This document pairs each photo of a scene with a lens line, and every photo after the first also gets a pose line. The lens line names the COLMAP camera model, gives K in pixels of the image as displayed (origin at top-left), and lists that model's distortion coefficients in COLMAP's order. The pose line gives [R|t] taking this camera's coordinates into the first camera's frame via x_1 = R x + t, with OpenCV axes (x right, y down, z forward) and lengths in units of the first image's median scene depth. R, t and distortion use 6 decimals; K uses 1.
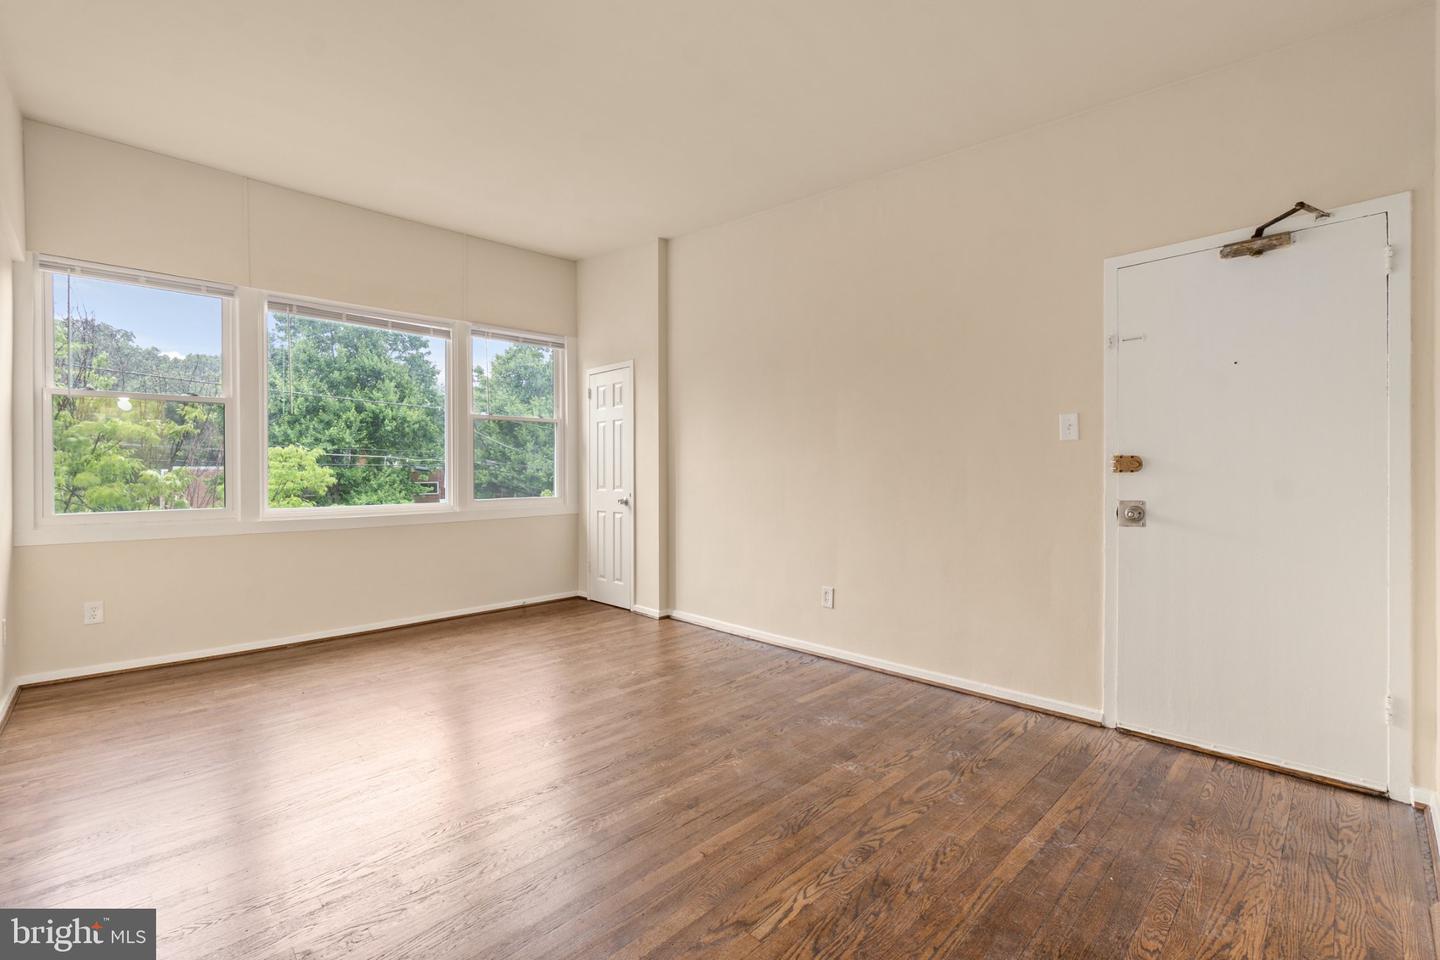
lens RADIAL K [[620.4, 0, 720.0], [0, 620.4, 480.0], [0, 0, 1]] dist [-0.000486, 0.000737]
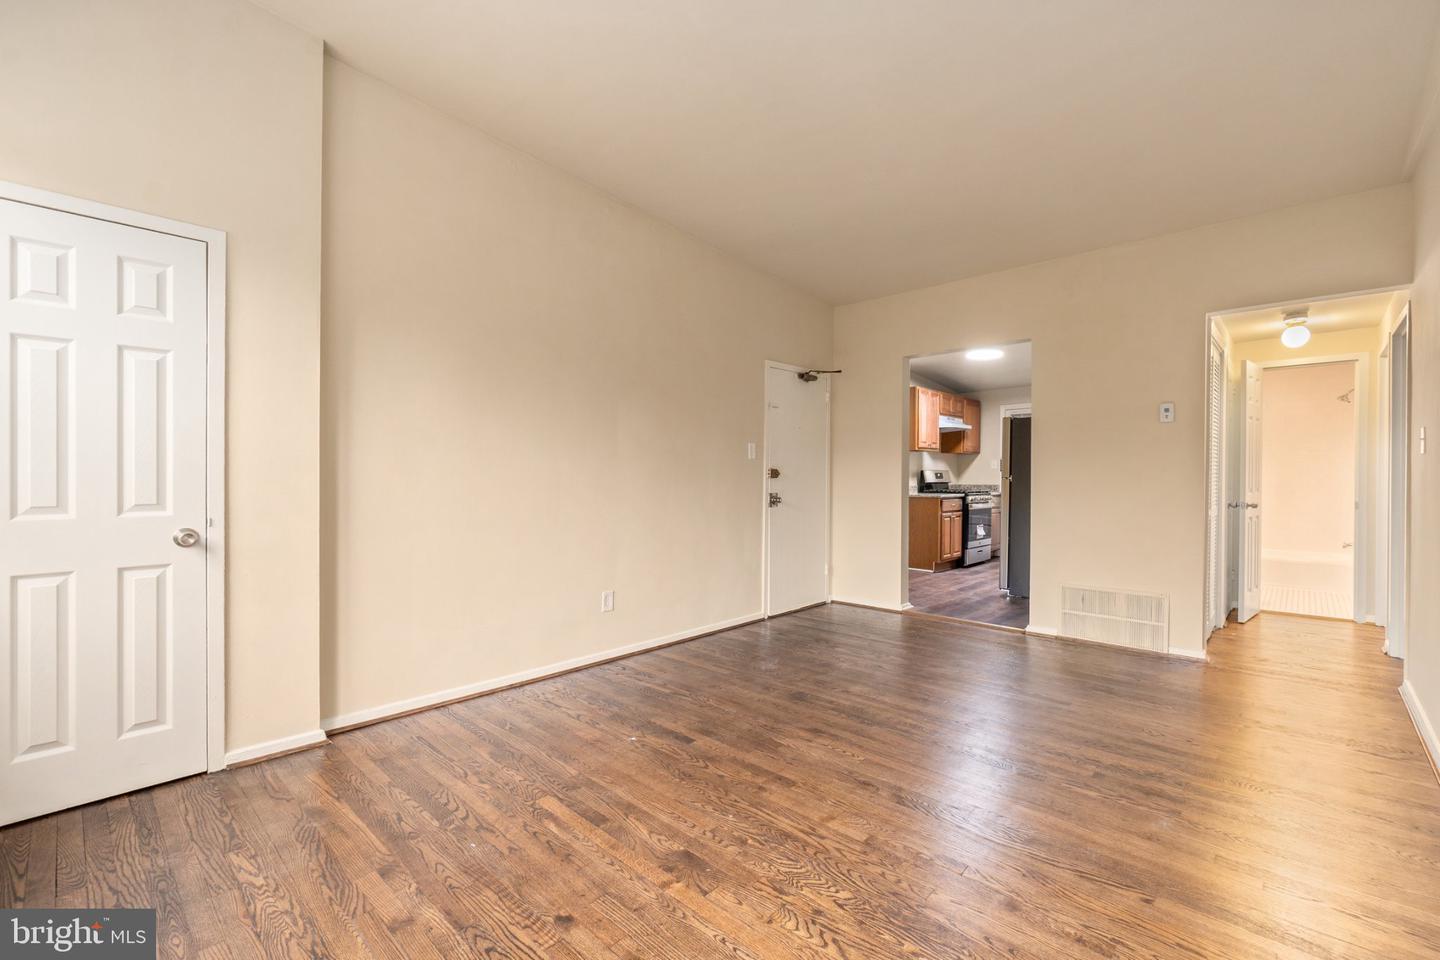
lens RADIAL K [[622.3, 0, 729.2], [0, 622.3, 484.9], [0, 0, 1]] dist [-0.003137, 0.000859]
pose [[-0.062758, -0.004631, 0.998018, -0.633262], [0.008421, 0.999951, 0.005170, -0.001091], [-0.997993, 0.008728, -0.062716, 0.652905]]
